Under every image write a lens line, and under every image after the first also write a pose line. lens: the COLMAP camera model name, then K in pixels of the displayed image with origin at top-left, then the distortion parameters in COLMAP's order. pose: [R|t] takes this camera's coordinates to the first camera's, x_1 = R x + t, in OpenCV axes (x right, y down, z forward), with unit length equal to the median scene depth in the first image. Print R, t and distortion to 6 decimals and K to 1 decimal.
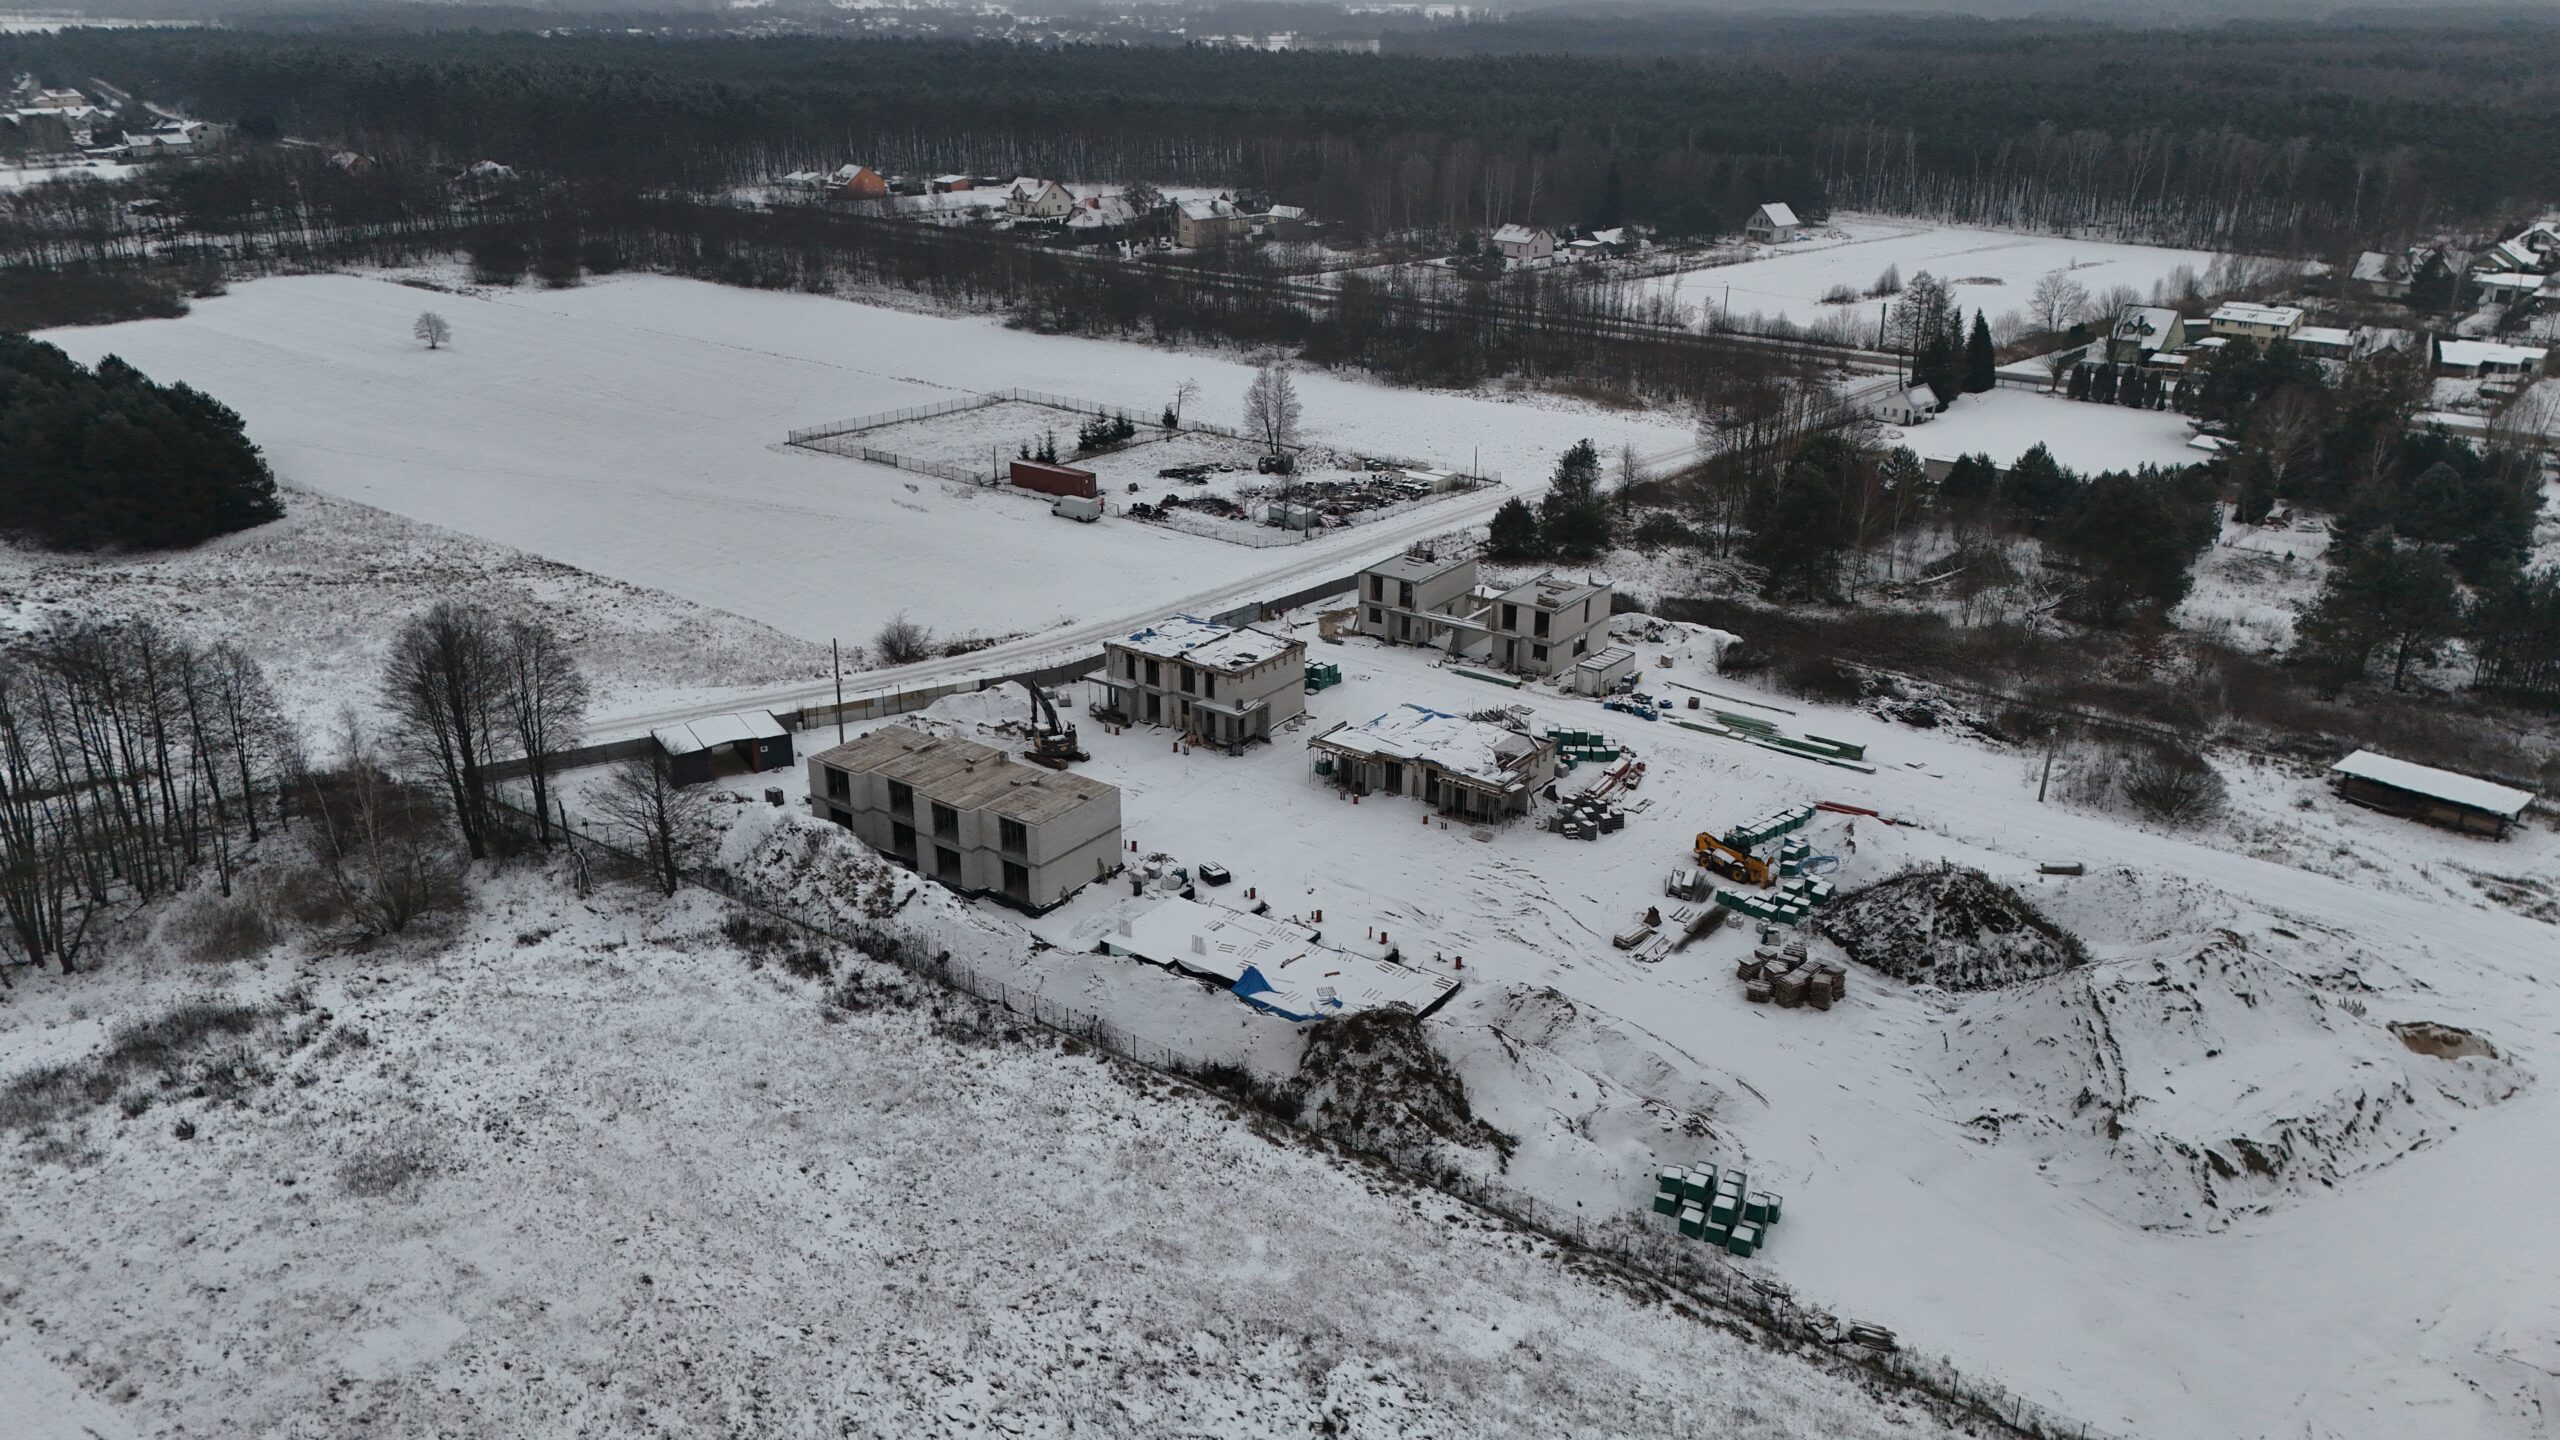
lens RADIAL K [[1889.1, 0, 1280.0], [0, 1889.1, 720.0], [0, 0, 1]] dist [0.082312, -0.092141]
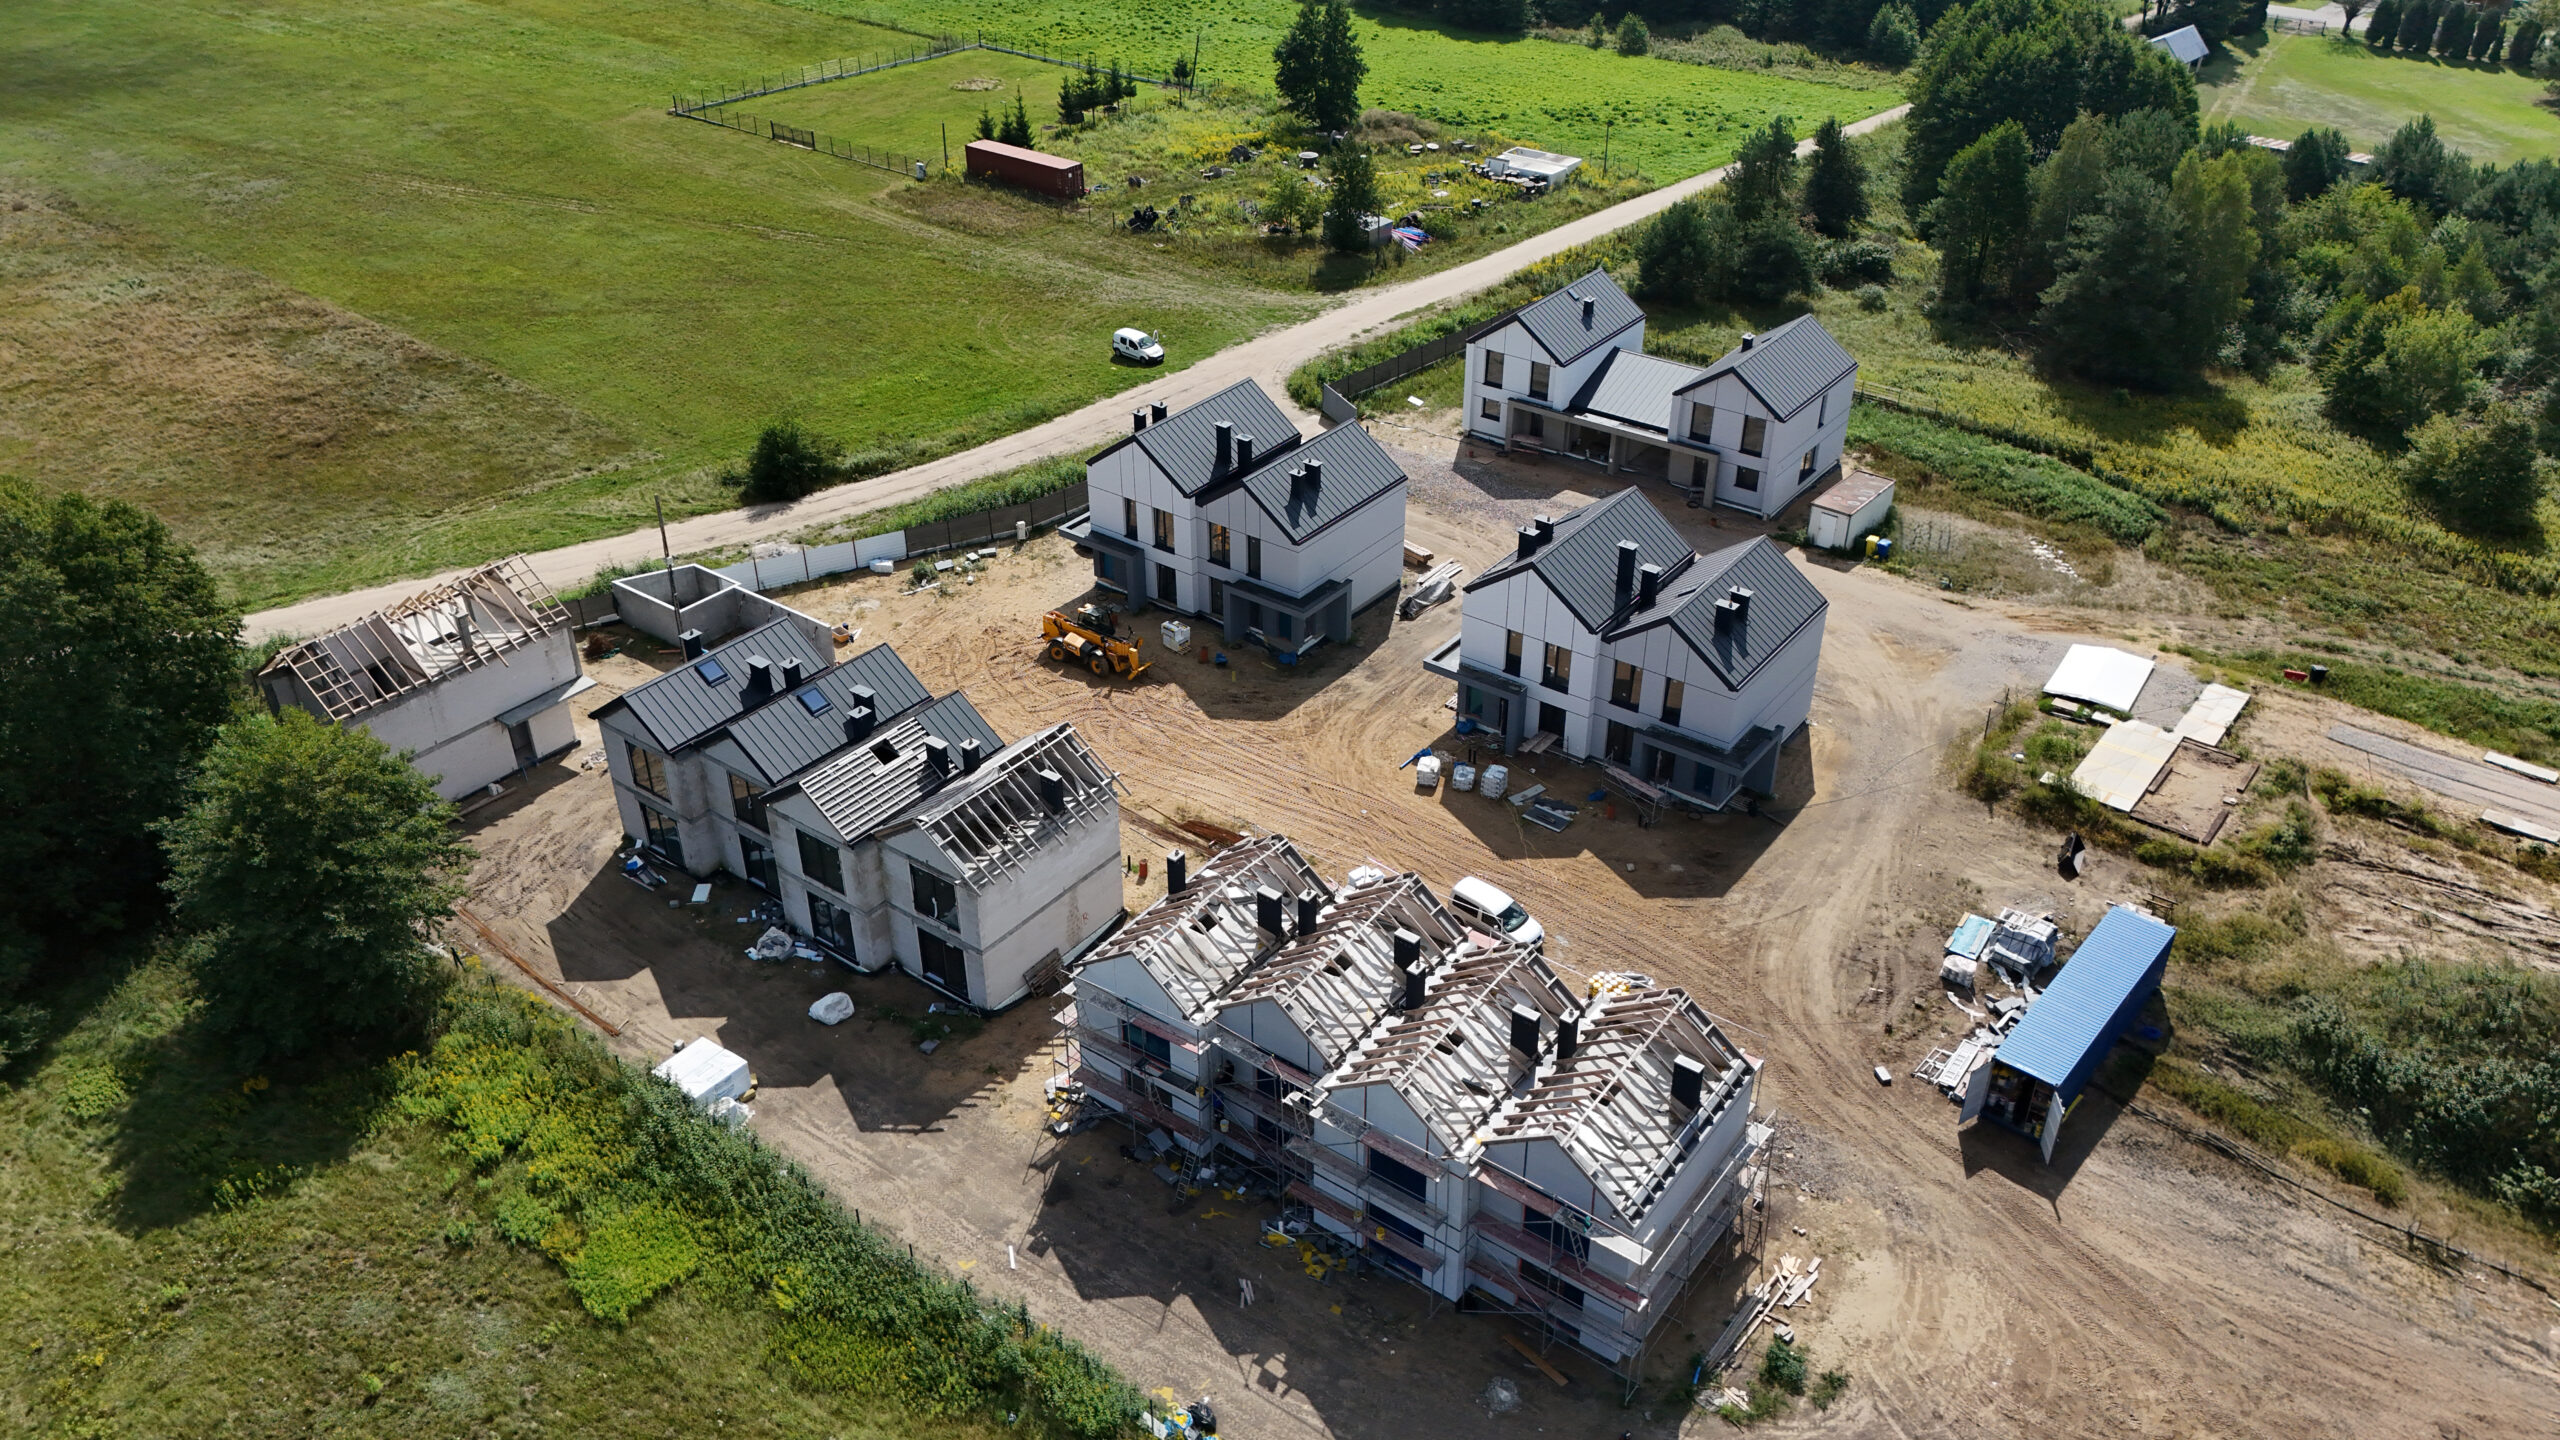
lens RADIAL K [[1902.6, 0, 1289.1], [0, 1902.6, 720.7], [0, 0, 1]] dist [0.062762, -0.053932]
pose [[0.999998, -0.001336, -0.001776, -0.027928], [0.001650, 0.981597, 0.190956, -0.099343], [0.001488, -0.190958, 0.981597, 0.398575]]
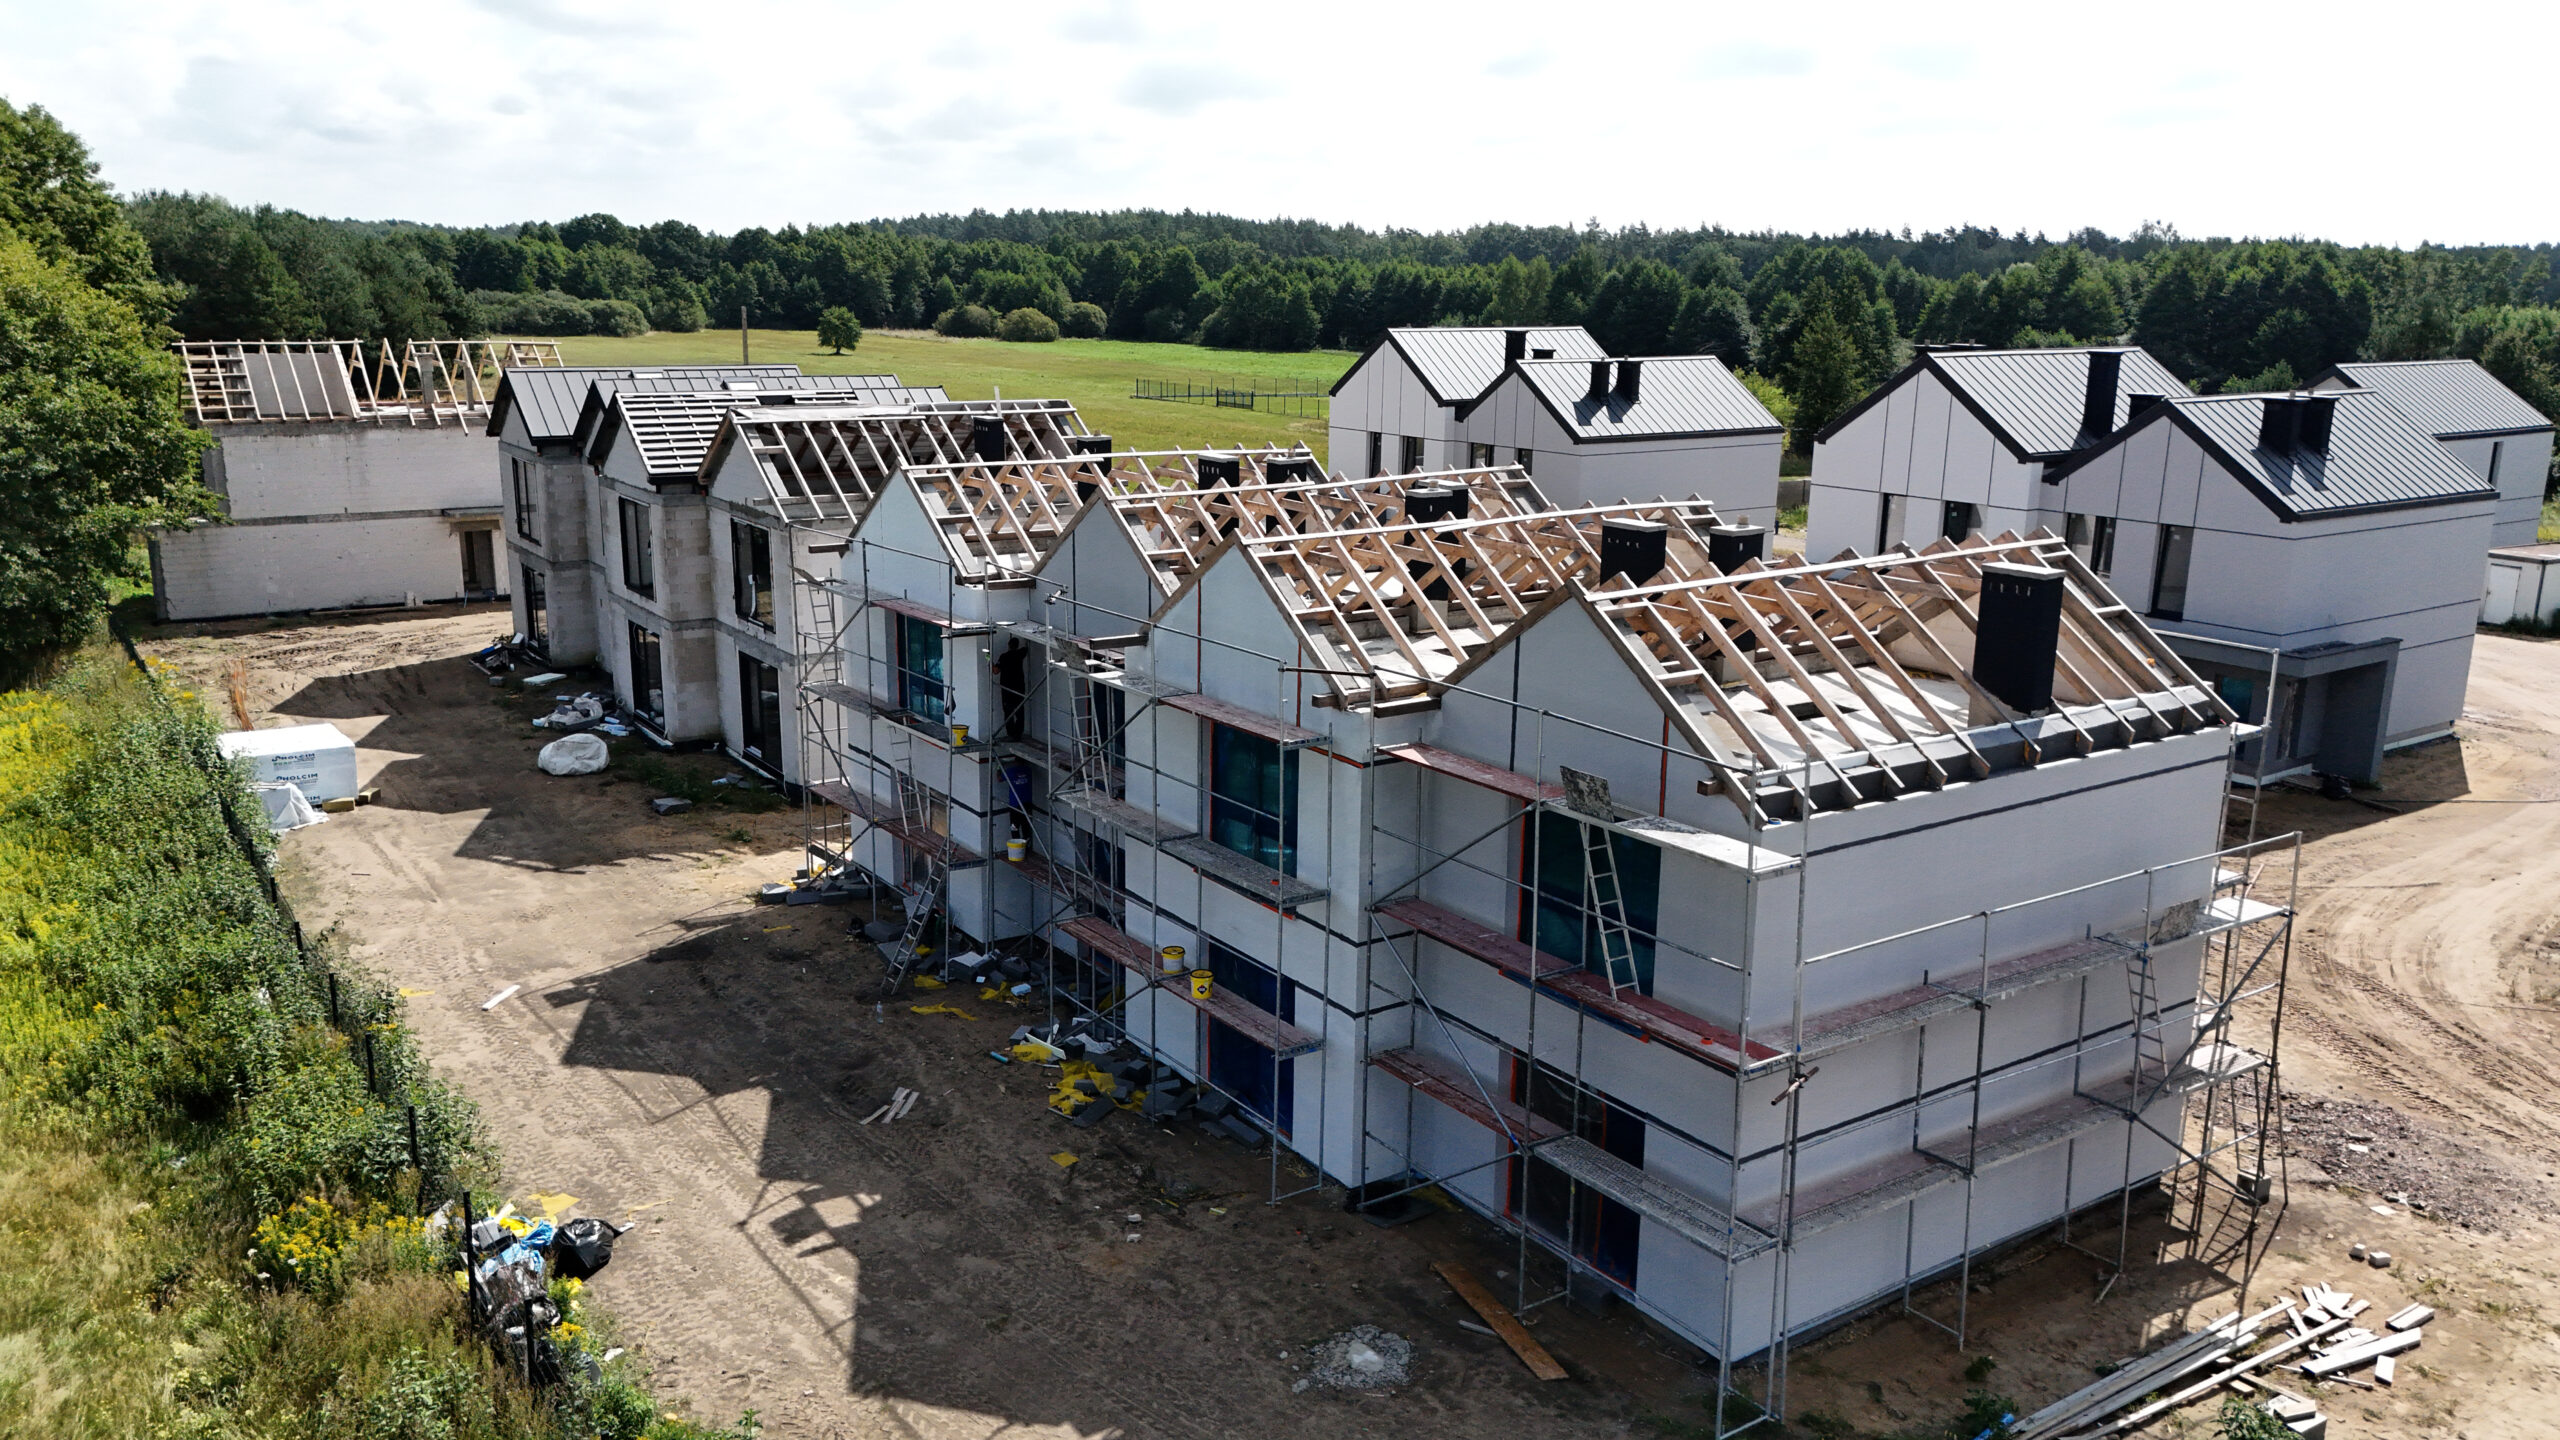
lens RADIAL K [[1906.0, 0, 1280.0], [0, 1906.0, 720.0], [0, 0, 1]] dist [0.081147, -0.107048]
pose [[0.946914, 0.083379, -0.310488, 0.055267], [-0.125133, 0.985211, -0.117055, 0.101422], [0.296136, 0.149693, 0.943343, 0.643140]]
